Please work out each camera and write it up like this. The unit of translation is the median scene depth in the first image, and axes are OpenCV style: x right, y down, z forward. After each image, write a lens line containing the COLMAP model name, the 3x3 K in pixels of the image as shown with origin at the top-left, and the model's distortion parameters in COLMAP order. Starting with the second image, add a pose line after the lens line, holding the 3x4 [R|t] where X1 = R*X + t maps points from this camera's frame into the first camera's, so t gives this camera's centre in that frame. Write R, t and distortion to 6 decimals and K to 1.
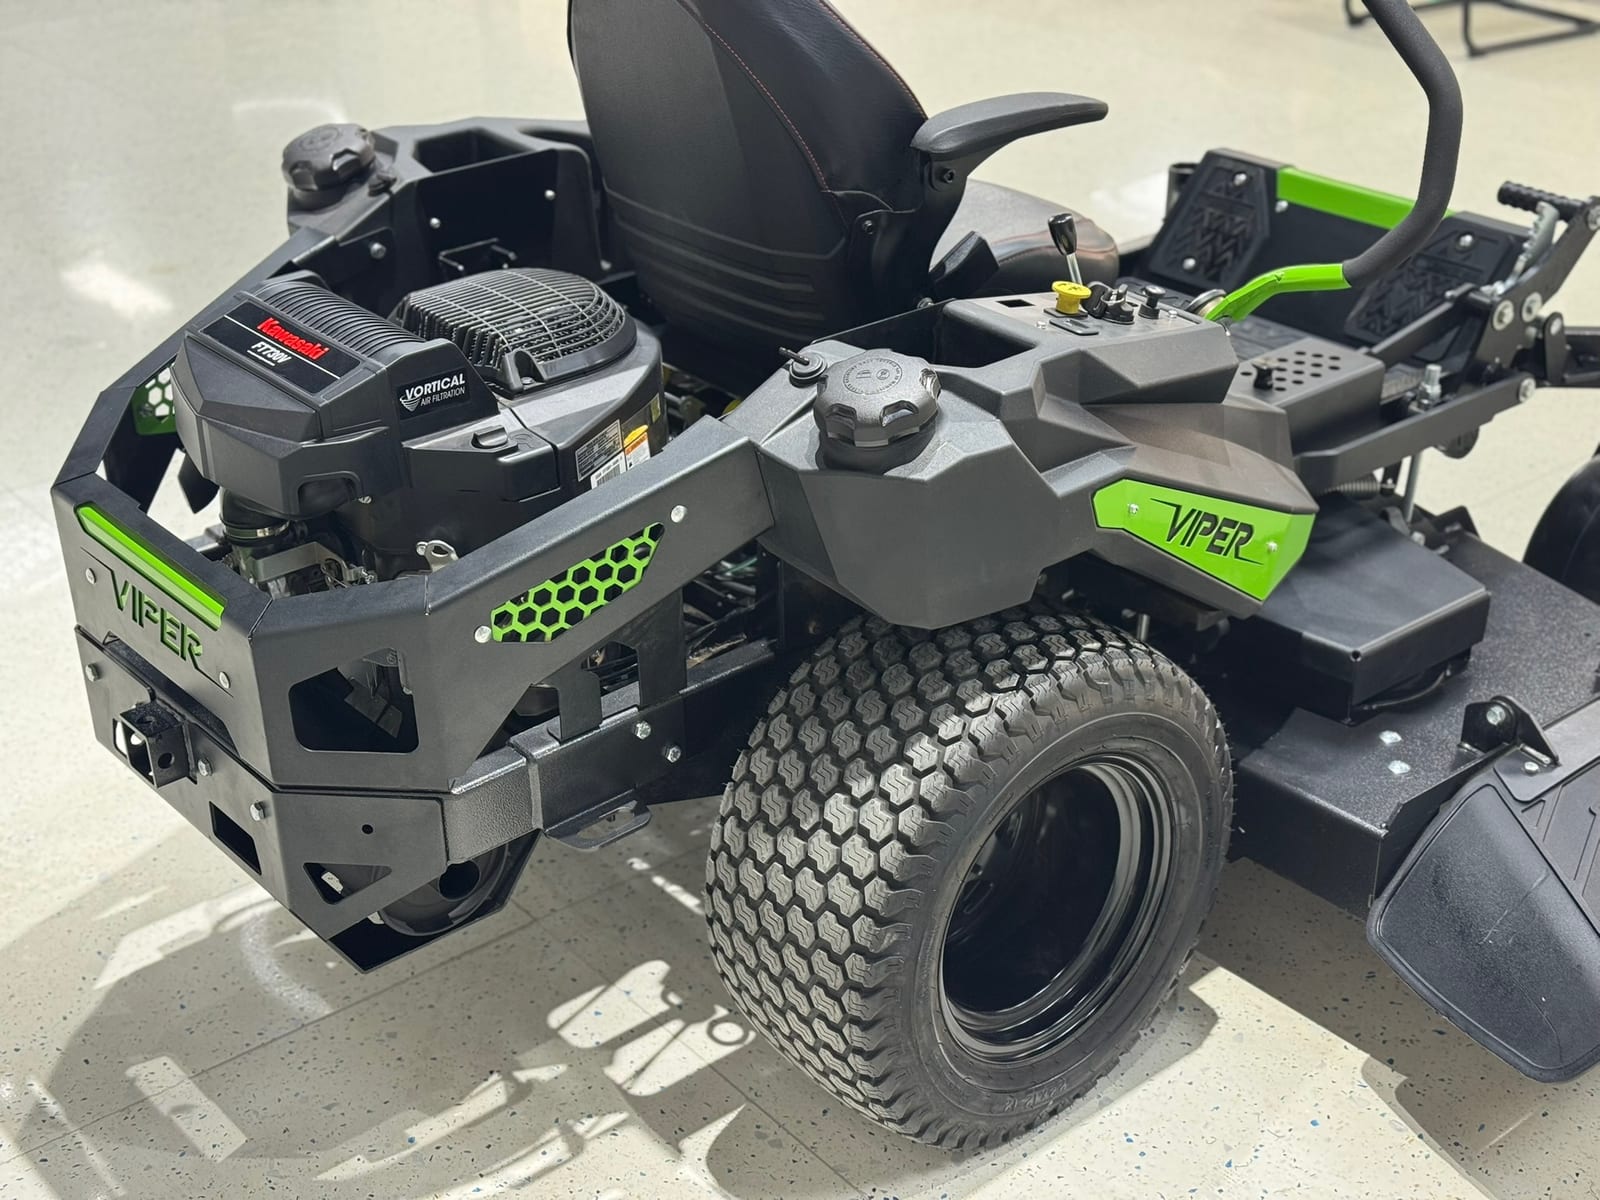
lens RADIAL K [[2216.8, 0, 800.0], [0, 2216.8, 600.0], [0, 0, 1]] dist [0.152404, -0.253163]
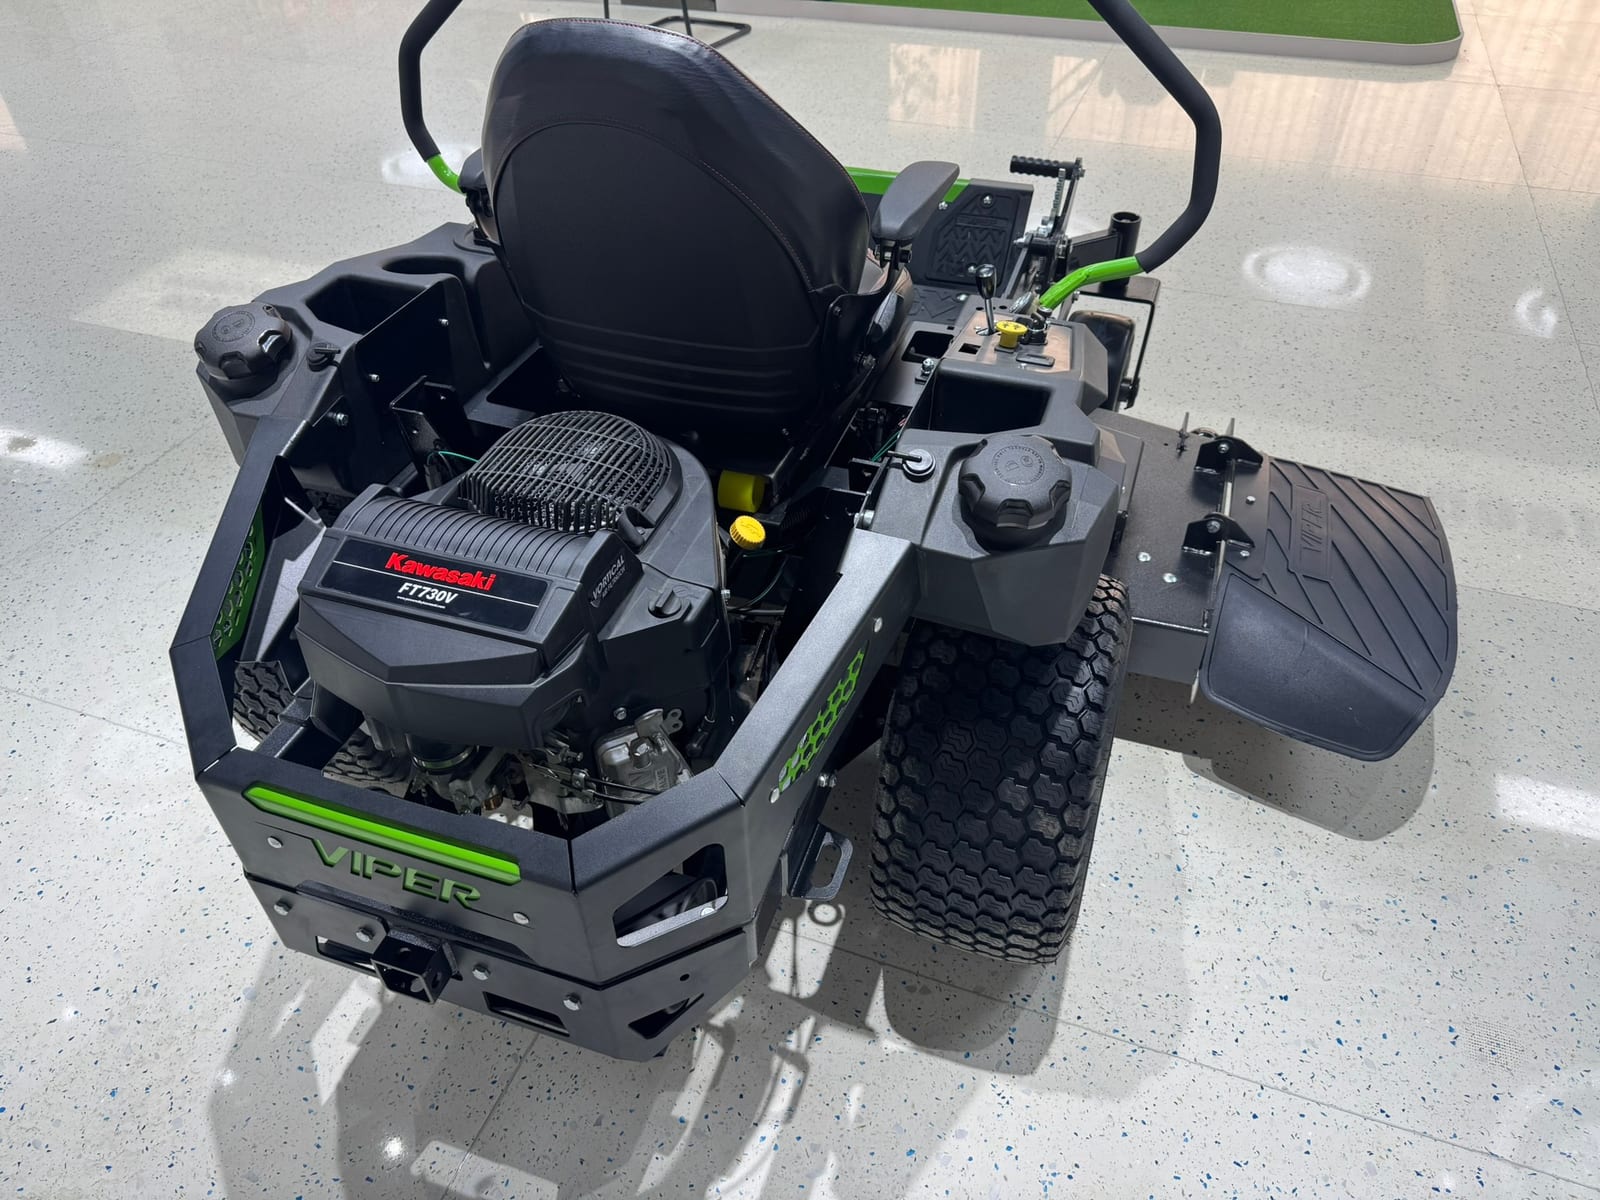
lens RADIAL K [[1126.0, 0, 800.0], [0, 1126.0, 600.0], [0, 0, 1]] dist [0.101125, -0.203962]
pose [[0.859553, -0.332120, 0.388413, -0.260241], [0.241870, 0.933903, 0.263296, -0.179001], [-0.450186, -0.132371, 0.883069, 0.431376]]
